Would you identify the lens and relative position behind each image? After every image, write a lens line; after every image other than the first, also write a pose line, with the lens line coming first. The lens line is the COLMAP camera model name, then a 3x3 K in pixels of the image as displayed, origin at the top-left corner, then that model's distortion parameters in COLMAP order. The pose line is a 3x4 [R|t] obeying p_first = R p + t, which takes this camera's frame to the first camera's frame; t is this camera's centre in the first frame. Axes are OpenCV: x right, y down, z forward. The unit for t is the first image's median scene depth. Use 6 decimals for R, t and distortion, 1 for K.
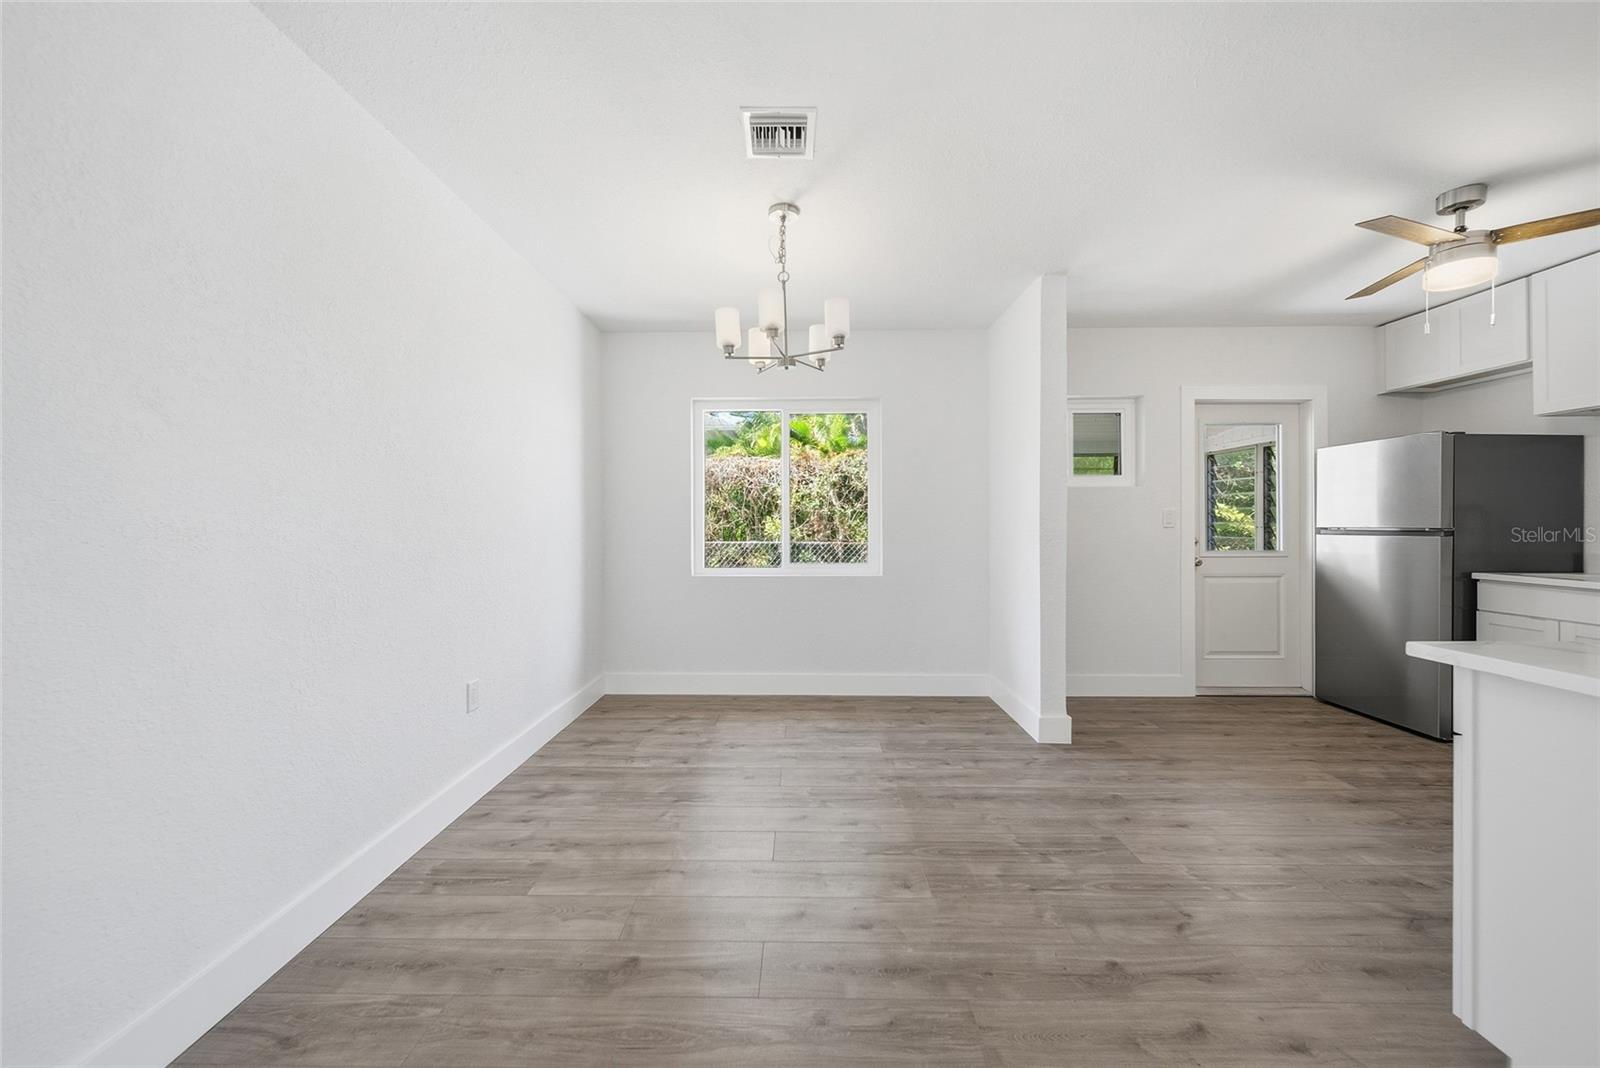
lens RADIAL K [[572.9, 0, 795.0], [0, 572.9, 527.7], [0, 0, 1]] dist [-0.005706, -0.000117]
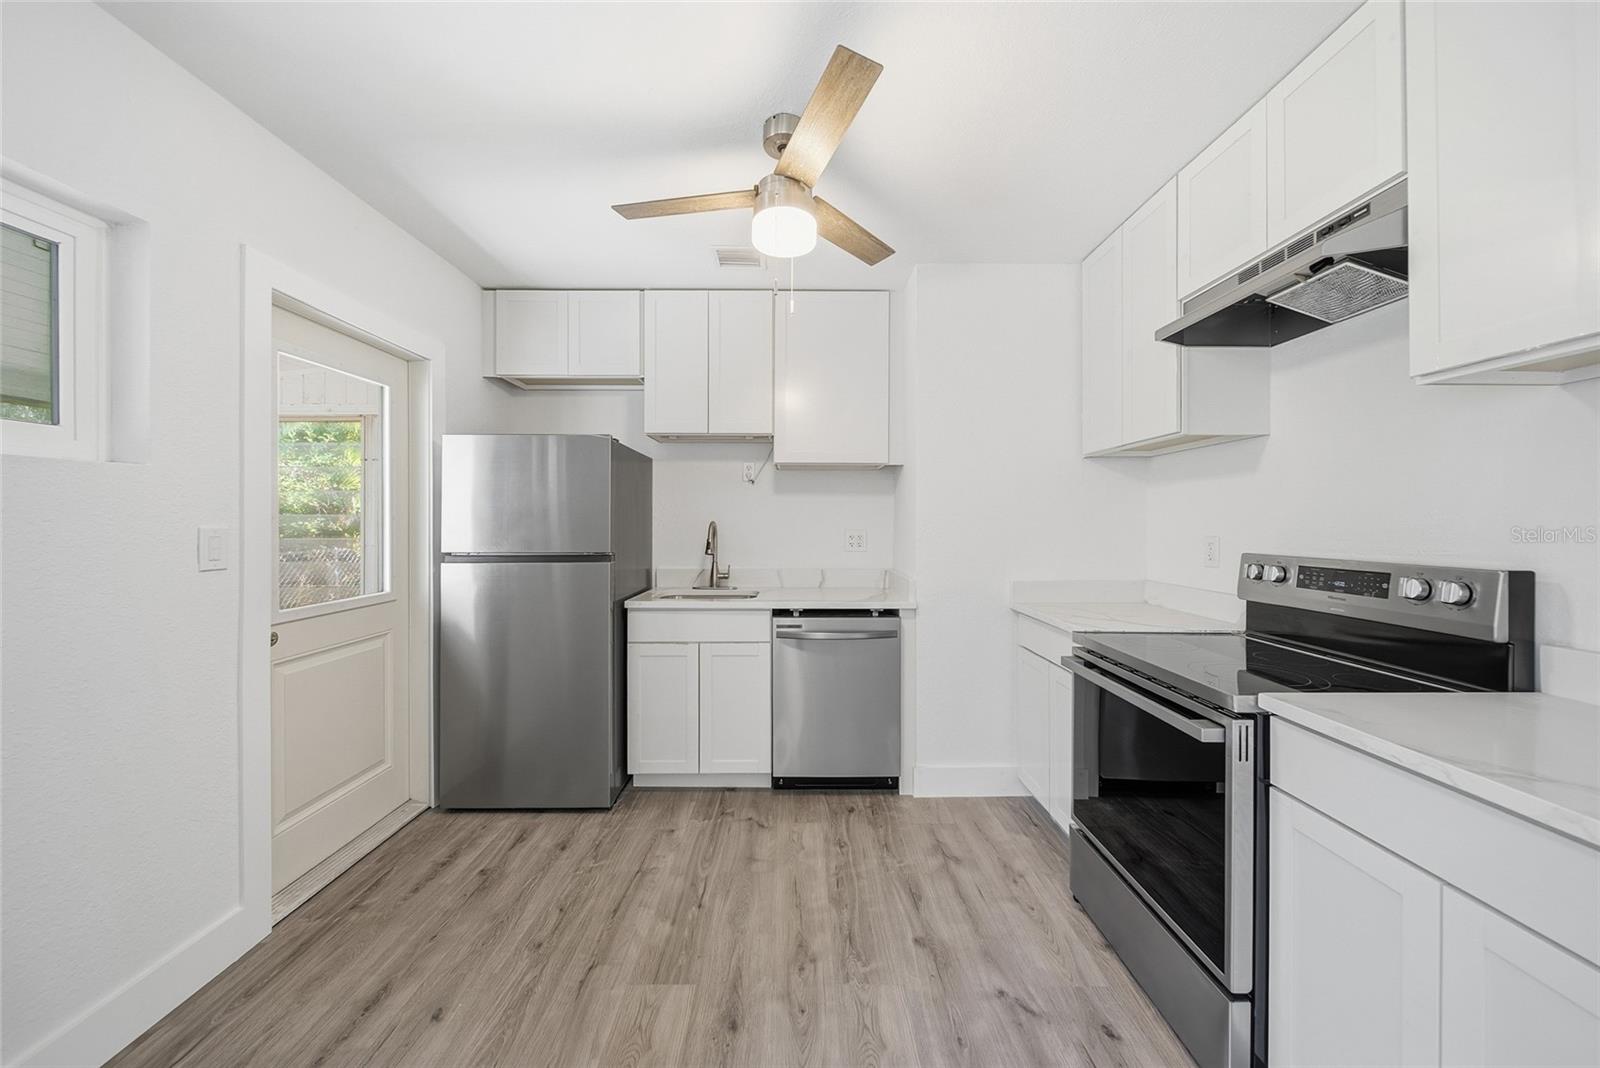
lens RADIAL K [[578.2, 0, 797.2], [0, 578.2, 520.0], [0, 0, 1]] dist [-0.002081, -0.000634]
pose [[-0.013006, 0.001658, 0.999914, 0.329885], [0.005429, 0.999984, -0.001587, -0.048925], [-0.999901, 0.005408, -0.013015, 0.837702]]
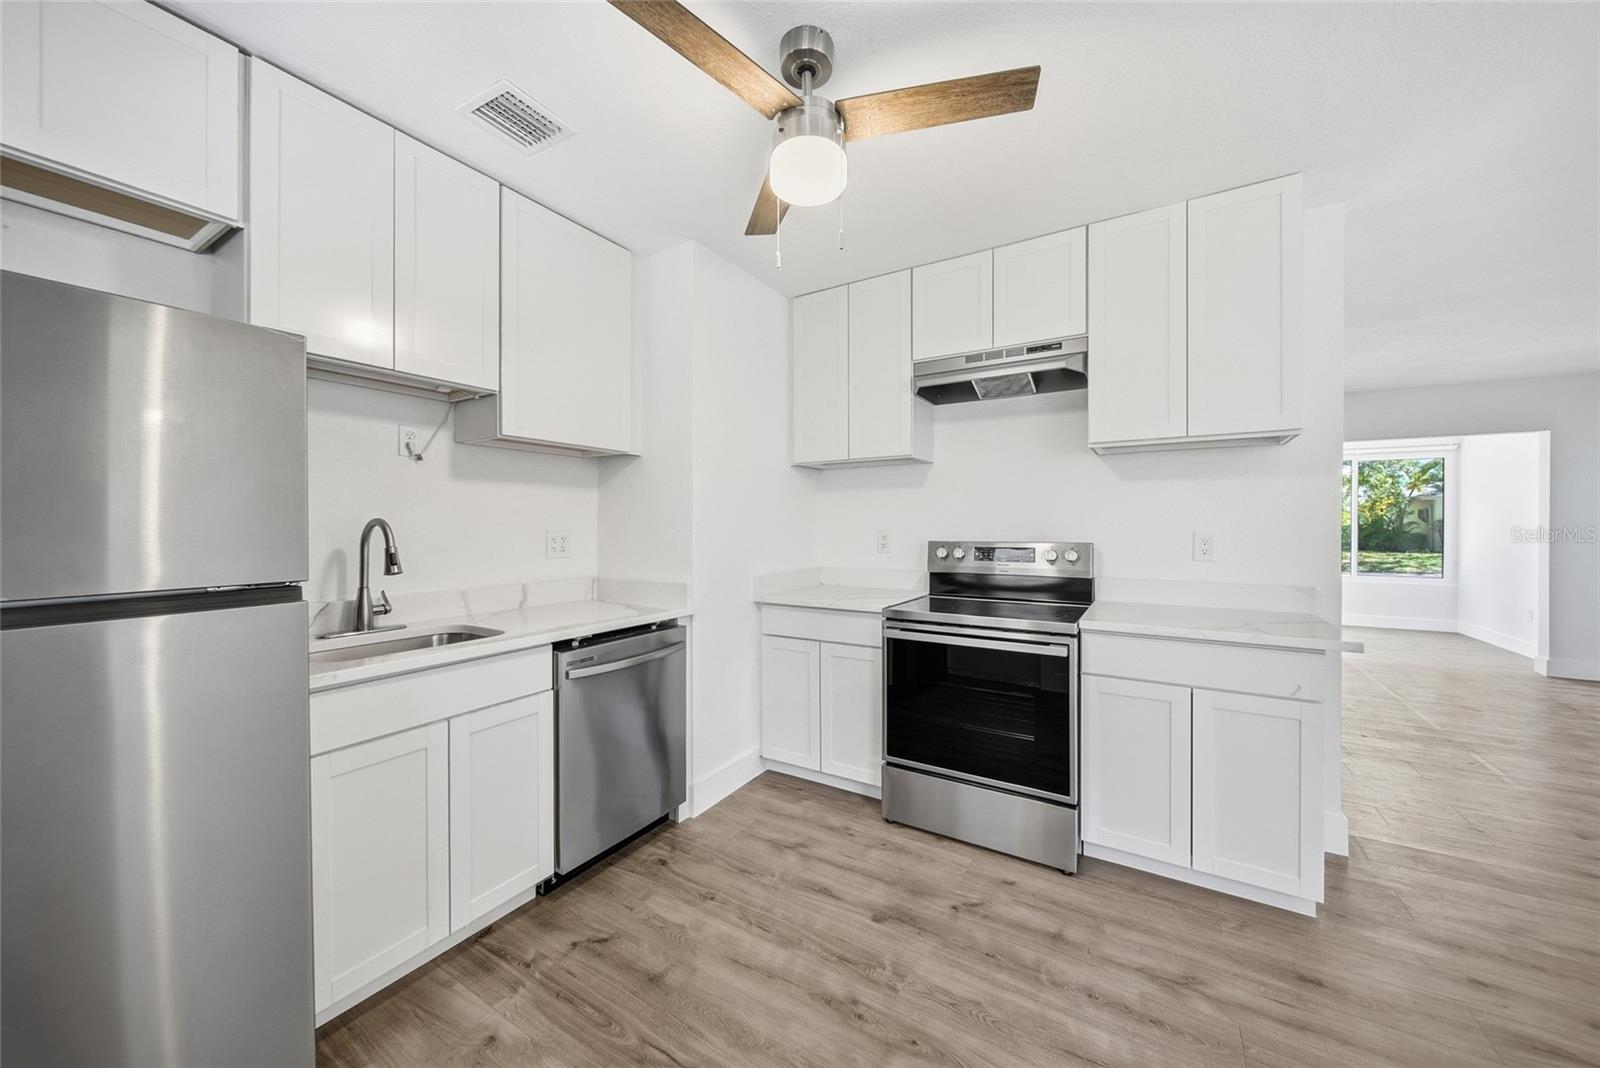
lens RADIAL K [[572.9, 0, 795.0], [0, 572.9, 527.7], [0, 0, 1]] dist [-0.005706, -0.000117]
pose [[-0.856501, -0.004110, 0.516129, 0.724580], [0.003370, 0.999902, 0.013555, -0.045768], [-0.516134, 0.013350, -0.856404, 1.325451]]
